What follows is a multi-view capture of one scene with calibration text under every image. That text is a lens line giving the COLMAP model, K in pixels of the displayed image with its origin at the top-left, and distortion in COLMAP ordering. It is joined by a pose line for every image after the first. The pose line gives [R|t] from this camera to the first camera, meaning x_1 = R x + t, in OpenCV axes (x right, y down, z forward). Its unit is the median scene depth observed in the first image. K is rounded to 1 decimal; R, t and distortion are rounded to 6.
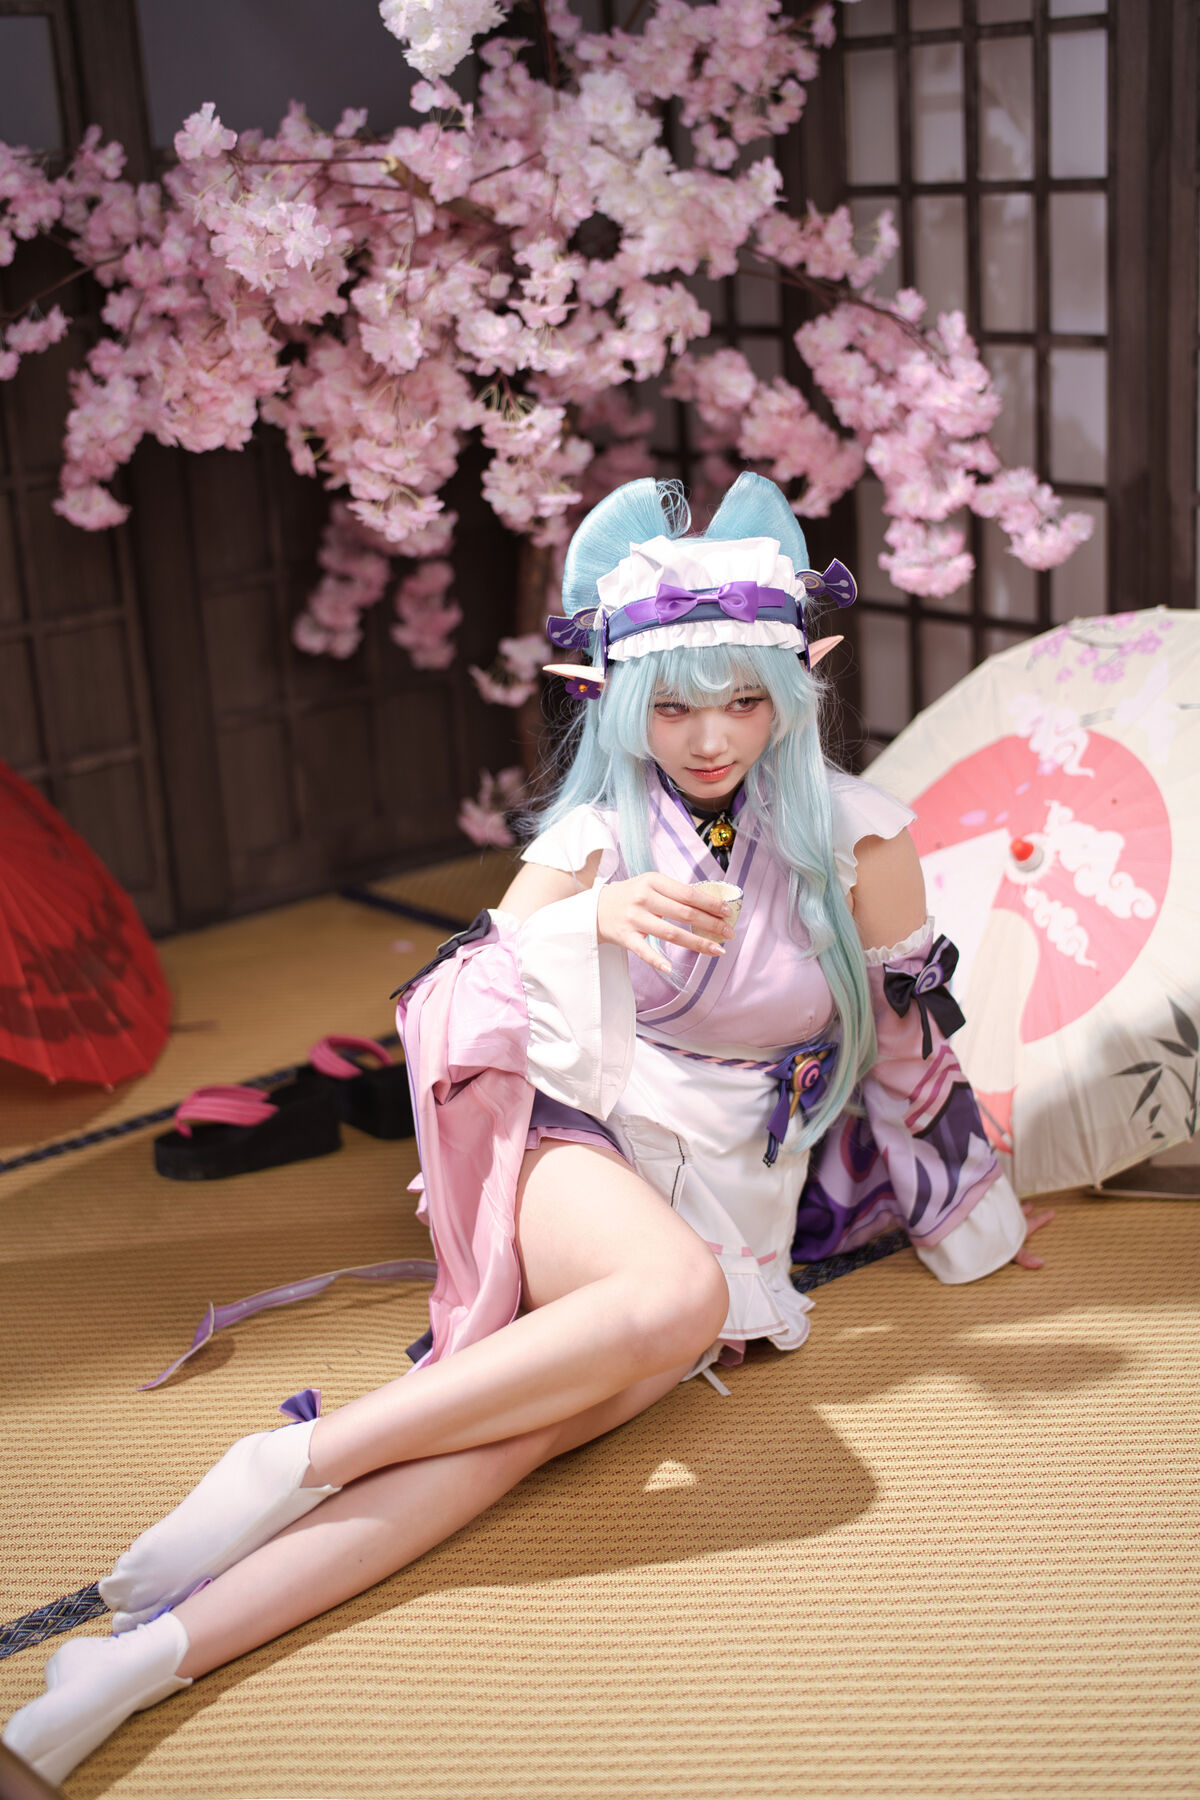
lens RADIAL K [[2691.7, 0, 652.9], [0, 2691.7, 898.1], [0, 0, 1]] dist [0.008910, 0.196257]
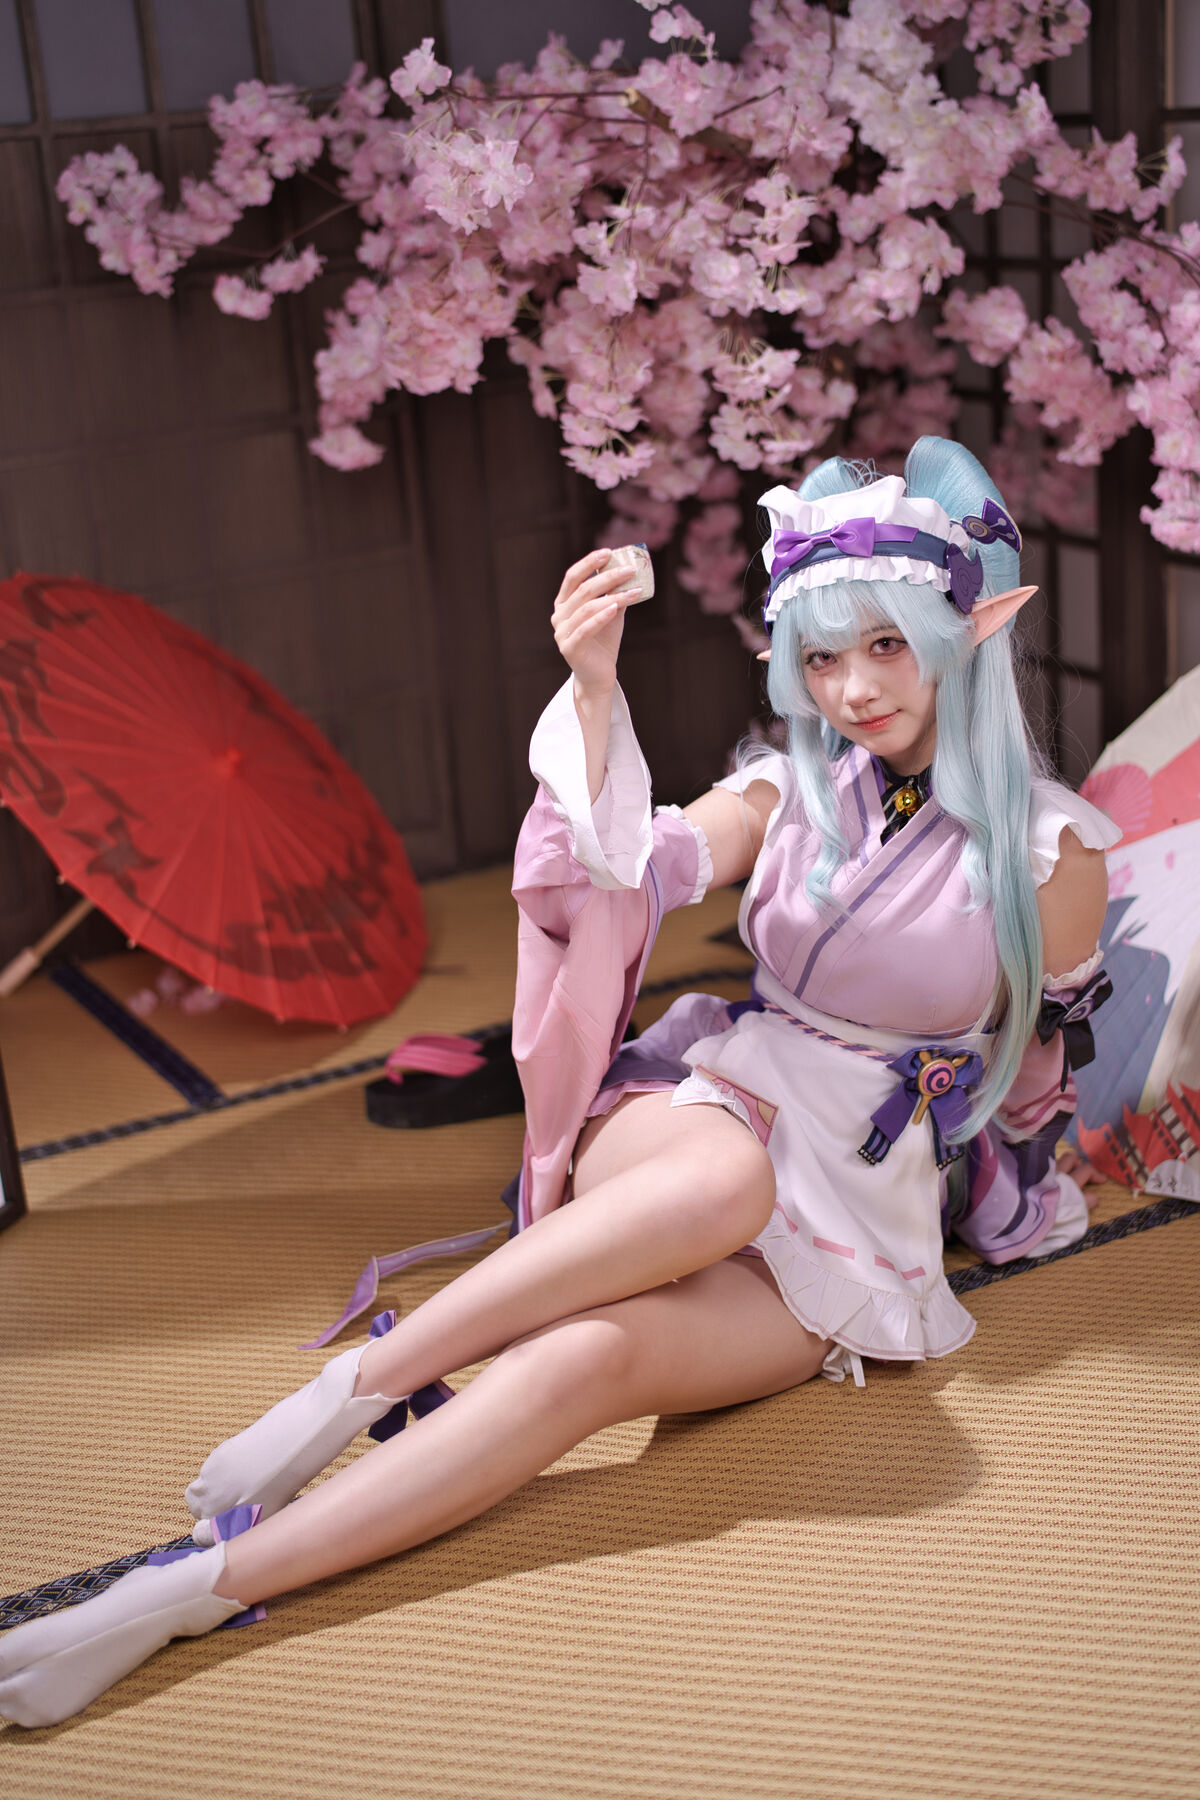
lens RADIAL K [[2691.7, 0, 652.9], [0, 2691.7, 898.1], [0, 0, 1]] dist [0.008910, 0.196257]
pose [[0.980626, 0.043260, -0.191054, 0.103867], [-0.037775, 0.998765, 0.032260, -0.015317], [0.192214, -0.024417, 0.981049, 0.040594]]
